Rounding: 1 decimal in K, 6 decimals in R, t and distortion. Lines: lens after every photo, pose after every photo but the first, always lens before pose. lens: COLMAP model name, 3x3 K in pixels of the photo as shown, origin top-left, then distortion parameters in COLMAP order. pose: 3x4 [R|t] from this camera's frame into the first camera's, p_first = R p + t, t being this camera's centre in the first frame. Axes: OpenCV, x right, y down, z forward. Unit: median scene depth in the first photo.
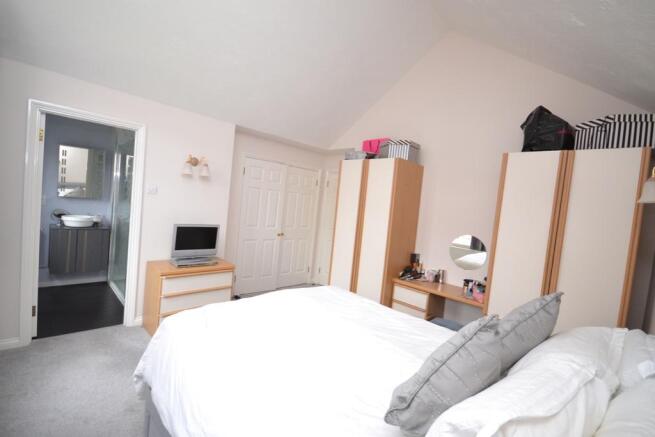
lens RADIAL K [[293.9, 0, 327.5], [0, 293.9, 218.5], [0, 0, 1]] dist [-0.014197, -0.000328]
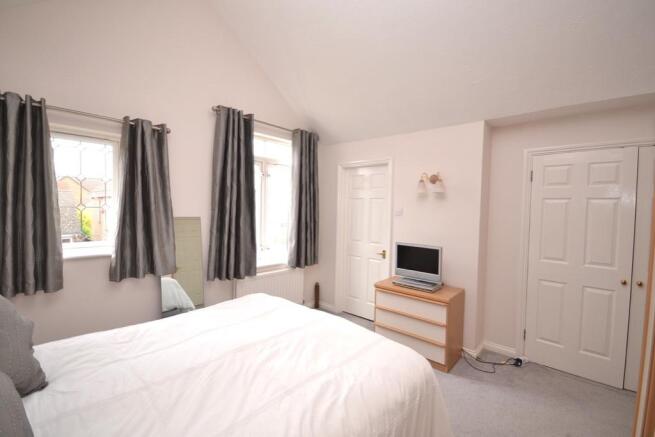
lens RADIAL K [[281.7, 0, 327.5], [0, 281.7, 218.5], [0, 0, 1]] dist [-0.000027, -0.000043]
pose [[0.068536, -0.056362, -0.996055, 0.595683], [-0.063920, 0.996103, -0.060763, 0.013434], [0.995599, 0.067832, 0.064667, 0.865470]]
